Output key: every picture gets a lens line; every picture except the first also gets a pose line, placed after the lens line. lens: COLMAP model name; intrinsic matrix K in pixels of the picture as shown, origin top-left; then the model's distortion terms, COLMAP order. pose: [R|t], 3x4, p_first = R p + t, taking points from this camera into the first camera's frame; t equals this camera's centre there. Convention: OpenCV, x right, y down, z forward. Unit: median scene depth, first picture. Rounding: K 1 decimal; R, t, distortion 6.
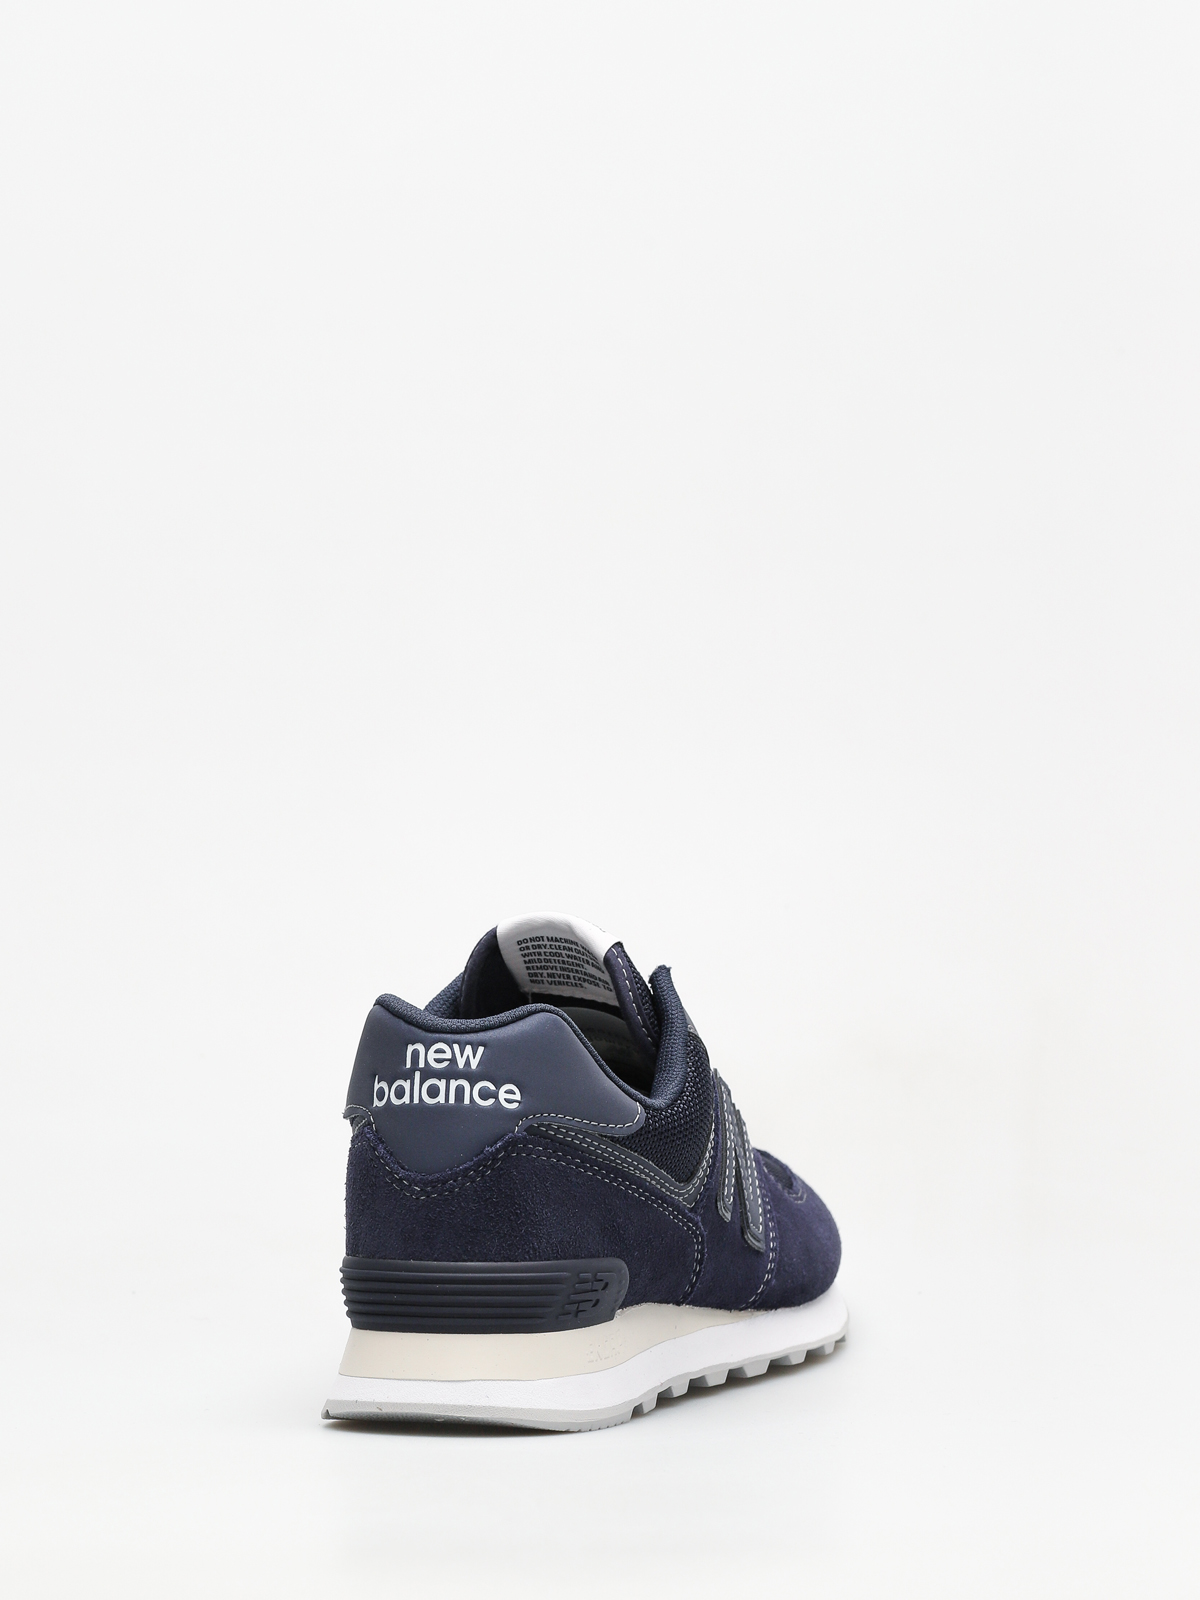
lens RADIAL K [[4619.3, 0, 599.9], [0, 4619.3, 800.4], [0, 0, 1]] dist [0.049222, 0.000000]
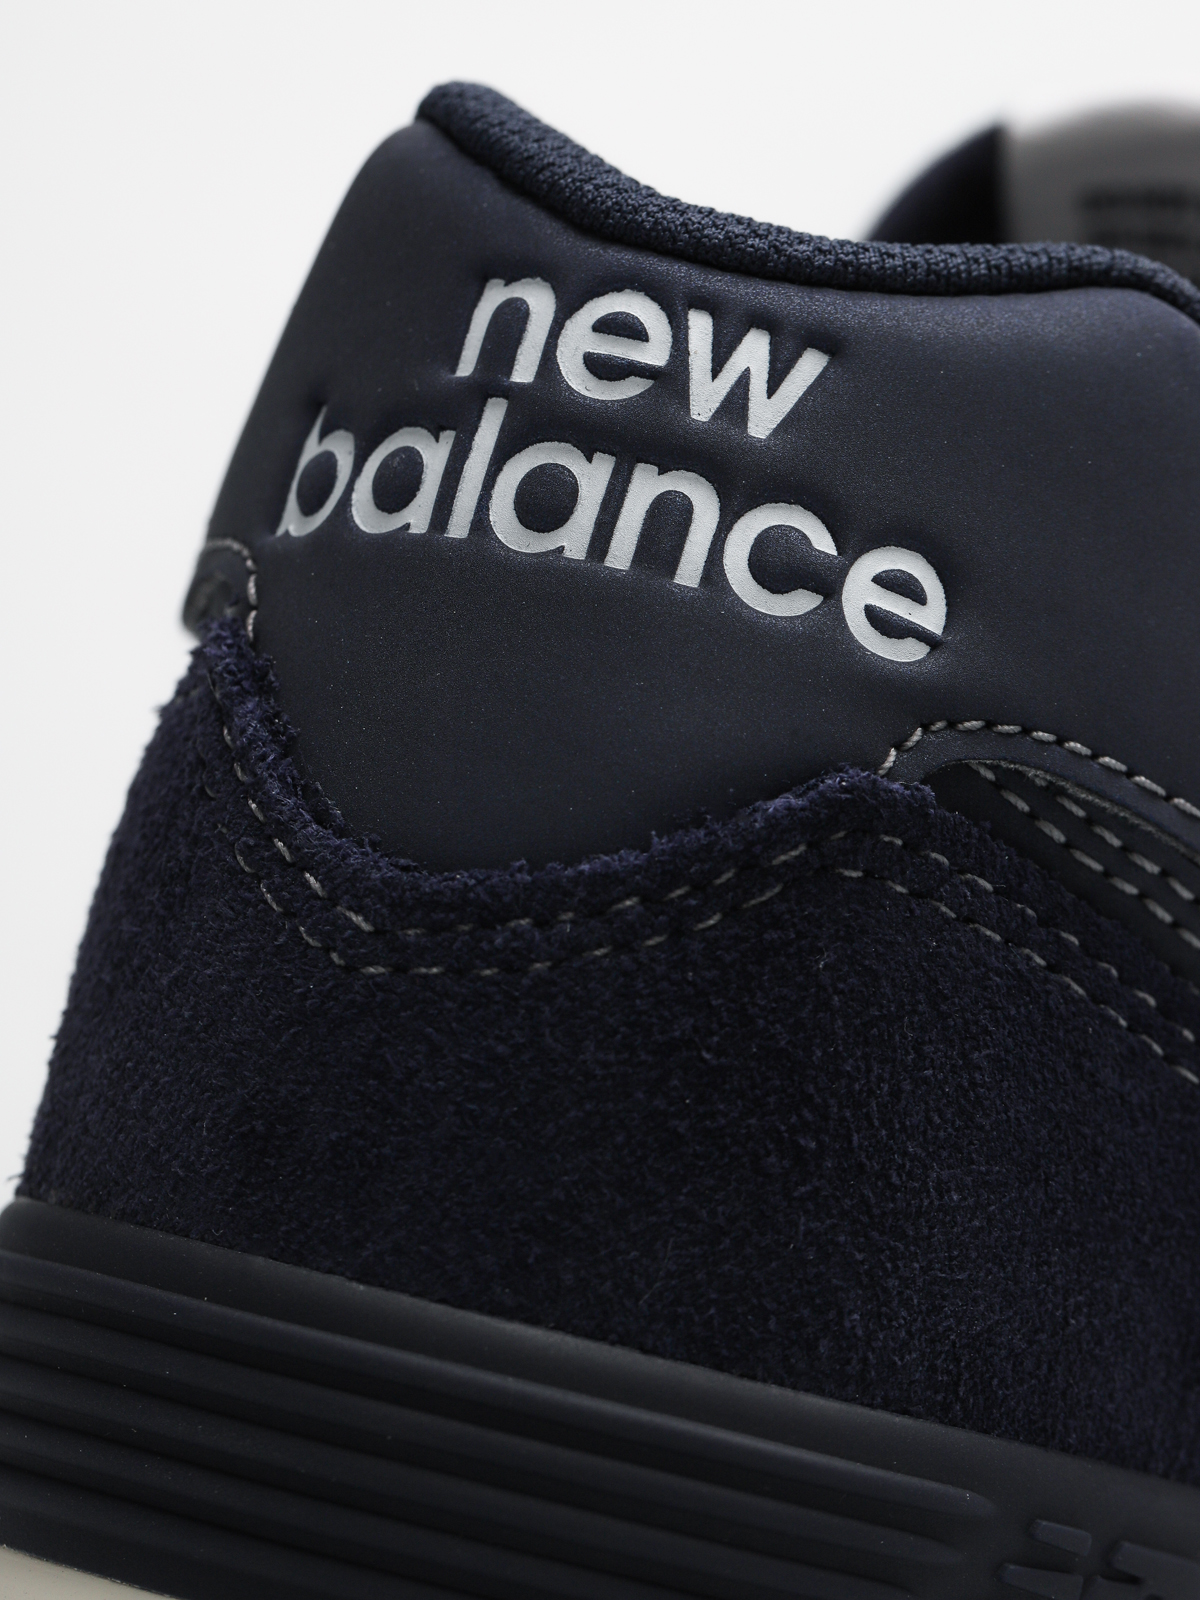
lens RADIAL K [[4619.3, 0, 600.7], [0, 4619.3, 799.6], [0, 0, 1]] dist [0.049222, 0.000000]
pose [[0.963674, 0.211589, -0.162983, 0.003652], [-0.230833, 0.966784, -0.109748, 0.098756], [0.134348, 0.143383, 0.980506, 0.794667]]
